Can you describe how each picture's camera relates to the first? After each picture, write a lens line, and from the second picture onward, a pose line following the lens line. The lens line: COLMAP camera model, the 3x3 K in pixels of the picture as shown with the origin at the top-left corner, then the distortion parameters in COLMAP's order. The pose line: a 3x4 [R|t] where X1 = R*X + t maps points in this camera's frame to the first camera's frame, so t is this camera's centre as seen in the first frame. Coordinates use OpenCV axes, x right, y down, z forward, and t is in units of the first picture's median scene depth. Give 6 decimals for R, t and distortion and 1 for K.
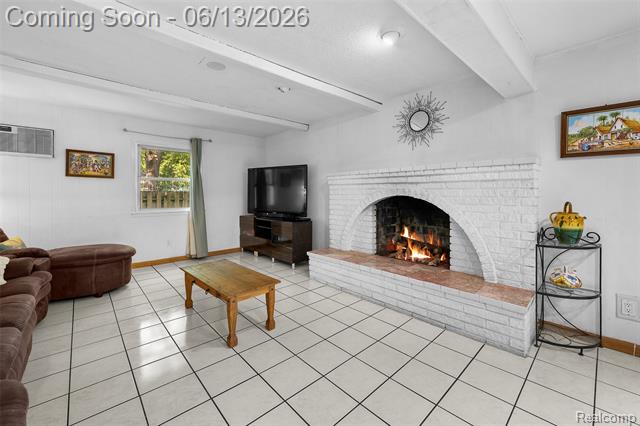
lens RADIAL K [[258.6, 0, 320.8], [0, 258.6, 194.5], [0, 0, 1]] dist [-0.000275, -0.000008]
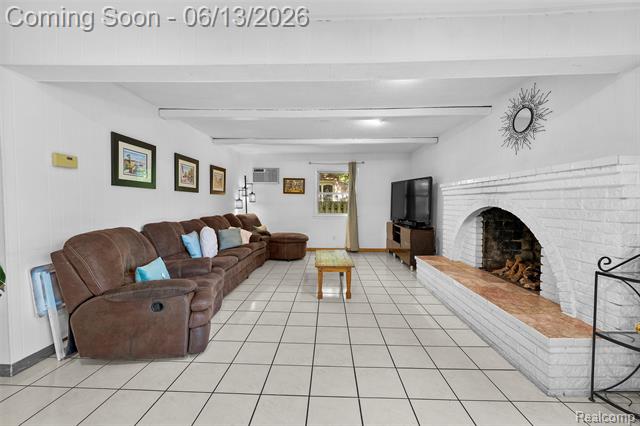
lens RADIAL K [[257.6, 0, 326.9], [0, 257.6, 212.2], [0, 0, 1]] dist [-0.001572, -0.000291]
pose [[0.716371, 0.027681, -0.697171, 0.491602], [-0.006902, 0.999445, 0.032590, -0.001727], [0.697686, -0.018535, 0.716164, -0.068145]]
